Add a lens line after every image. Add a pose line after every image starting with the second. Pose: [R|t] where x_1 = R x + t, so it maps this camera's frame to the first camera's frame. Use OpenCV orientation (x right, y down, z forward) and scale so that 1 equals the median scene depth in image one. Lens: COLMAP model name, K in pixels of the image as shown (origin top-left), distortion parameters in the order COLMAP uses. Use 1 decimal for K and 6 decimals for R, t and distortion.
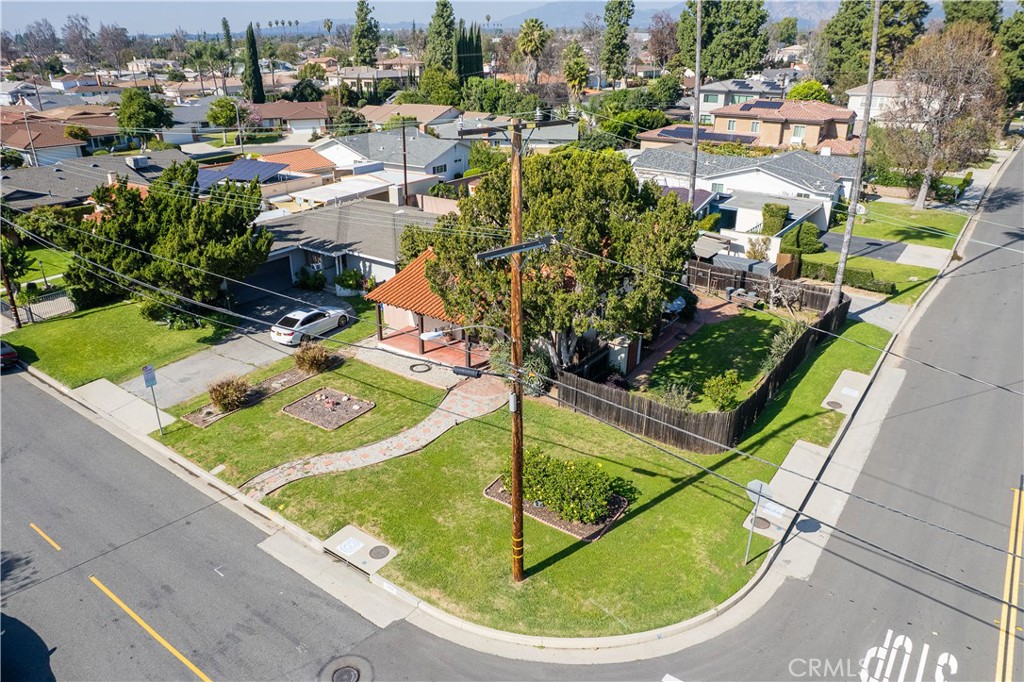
lens RADIAL K [[710.2, 0, 488.1], [0, 710.2, 345.3], [0, 0, 1]] dist [-0.084789, 0.079480]
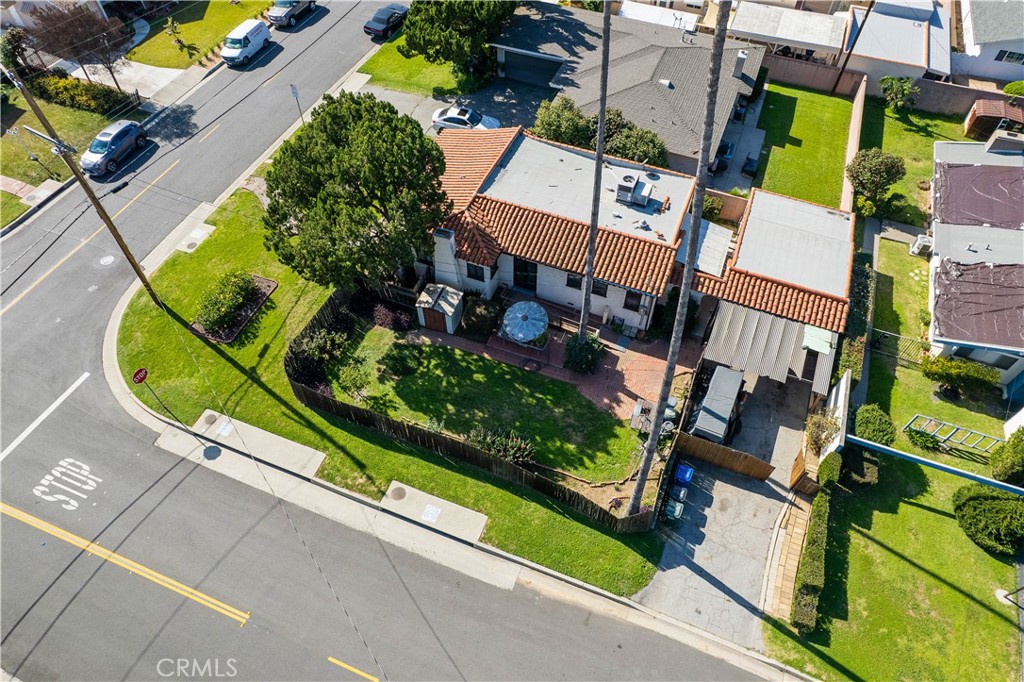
lens RADIAL K [[659.0, 0, 519.5], [0, 659.0, 347.6], [0, 0, 1]] dist [-0.082311, 0.075091]
pose [[0.268253, 0.771324, -0.577148, 0.674073], [-0.391931, 0.634665, 0.666026, -0.534143], [0.880017, 0.047539, 0.472557, 0.521703]]
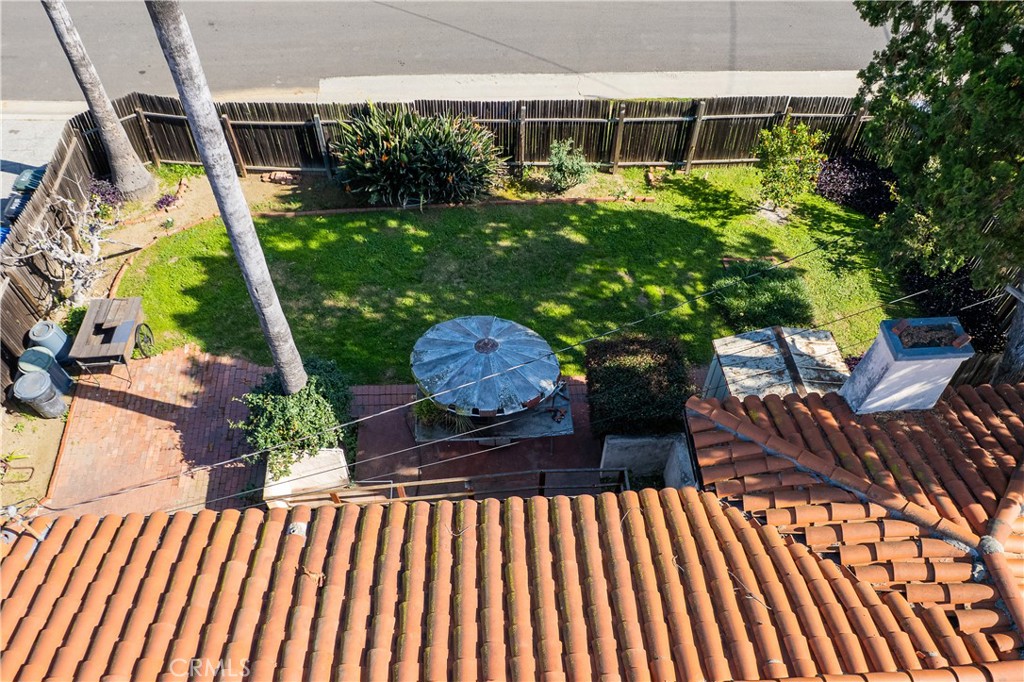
lens RADIAL K [[790.0, 0, 516.4], [0, 790.0, 393.7], [0, 0, 1]] dist [-0.112171, 0.135565]
pose [[-0.652383, -0.610990, 0.448429, 0.081501], [0.303833, 0.331210, 0.893300, -0.297100], [-0.694322, 0.719021, -0.030437, 0.889727]]
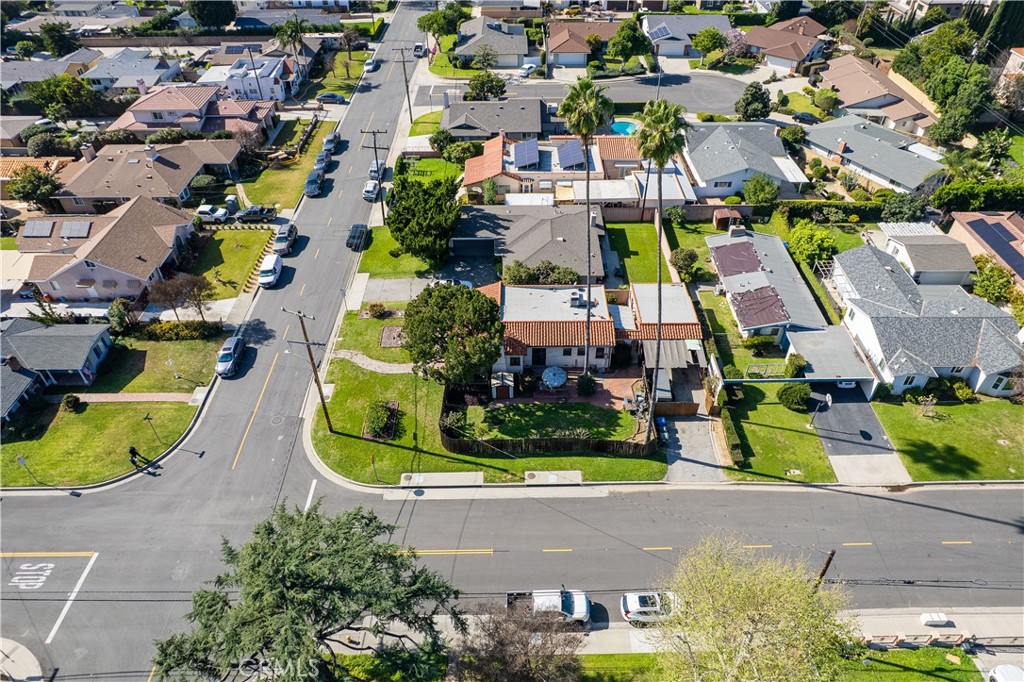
lens RADIAL K [[683.5, 0, 515.9], [0, 683.5, 336.2], [0, 0, 1]] dist [-0.077638, 0.074299]
pose [[0.606826, 0.513155, -0.606987, 1.011309], [-0.313637, 0.856290, 0.410365, -0.703561], [0.730338, -0.058646, 0.680564, -0.167638]]
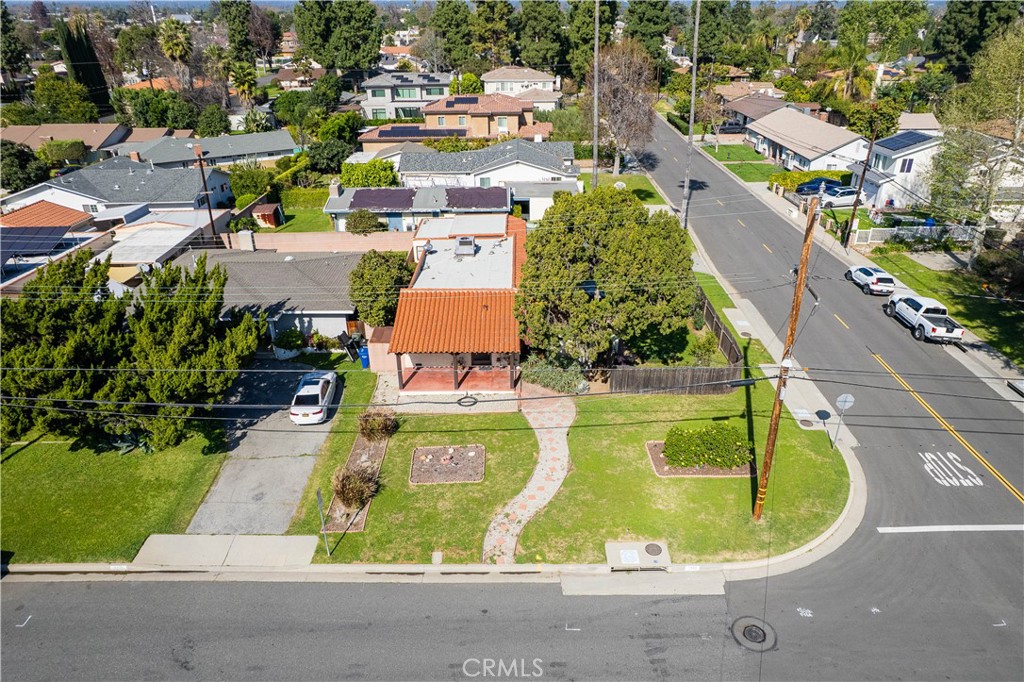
lens RADIAL K [[672.4, 0, 517.8], [0, 672.4, 346.2], [0, 0, 1]] dist [-0.081960, 0.073781]
pose [[0.794148, -0.267847, 0.545515, -0.468896], [0.240306, 0.962880, 0.122940, -0.128474], [-0.558195, 0.033458, 0.829035, 0.092023]]
